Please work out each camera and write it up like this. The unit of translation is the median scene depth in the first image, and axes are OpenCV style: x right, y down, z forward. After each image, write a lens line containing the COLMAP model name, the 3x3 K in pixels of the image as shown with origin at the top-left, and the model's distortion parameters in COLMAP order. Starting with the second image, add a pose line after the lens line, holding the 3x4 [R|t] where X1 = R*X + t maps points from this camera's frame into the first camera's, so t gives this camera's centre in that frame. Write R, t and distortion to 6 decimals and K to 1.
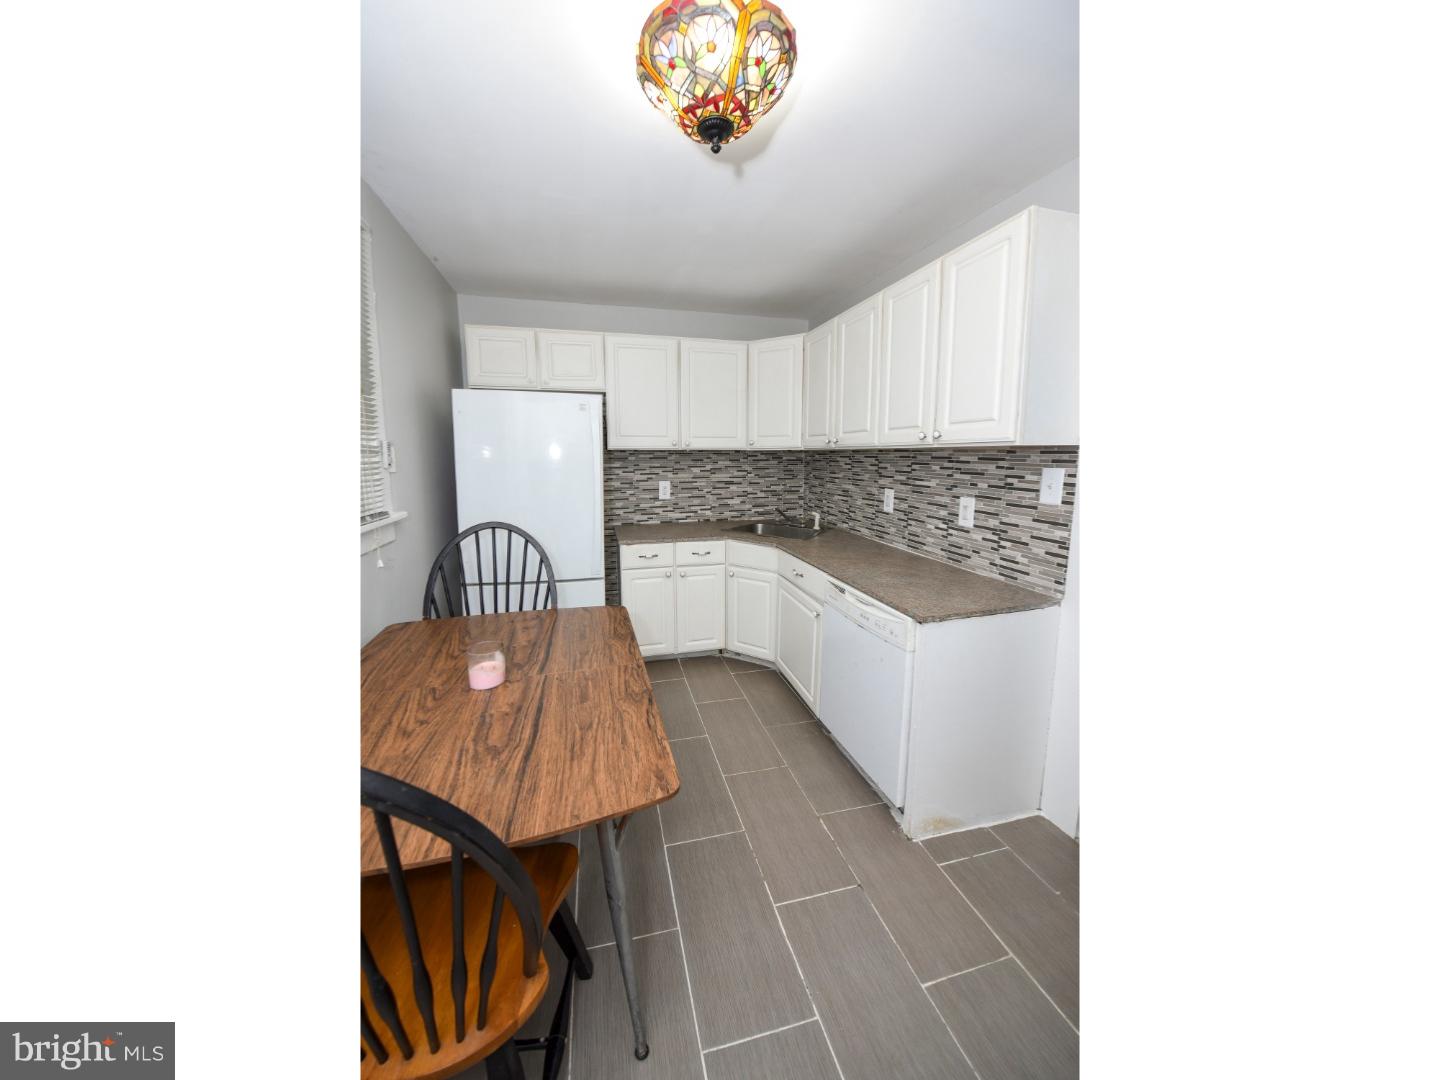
lens RADIAL K [[453.7, 0, 717.8], [0, 453.7, 518.6], [0, 0, 1]] dist [-0.020541, -0.000186]
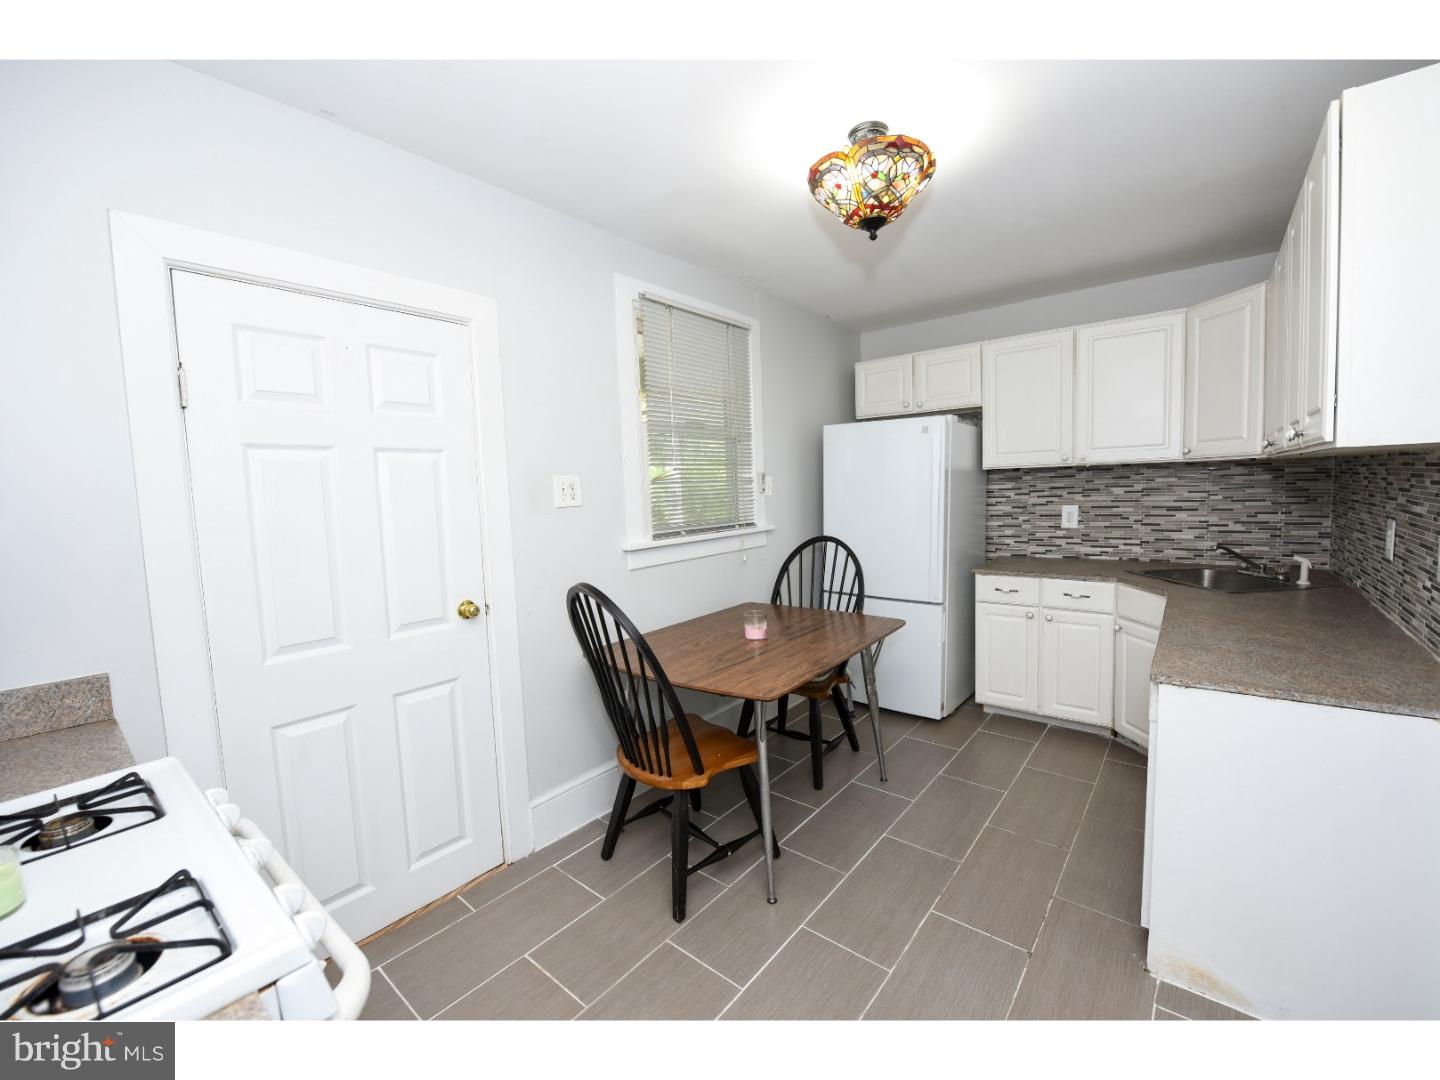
lens RADIAL K [[582.5, 0, 731.9], [0, 582.5, 547.0], [0, 0, 1]] dist [-0.021891, -0.000862]
pose [[0.608963, 0.062268, -0.790751, 0.361361], [-0.074409, 0.997002, 0.021207, 0.014320], [0.789701, 0.045925, 0.611770, -0.092325]]
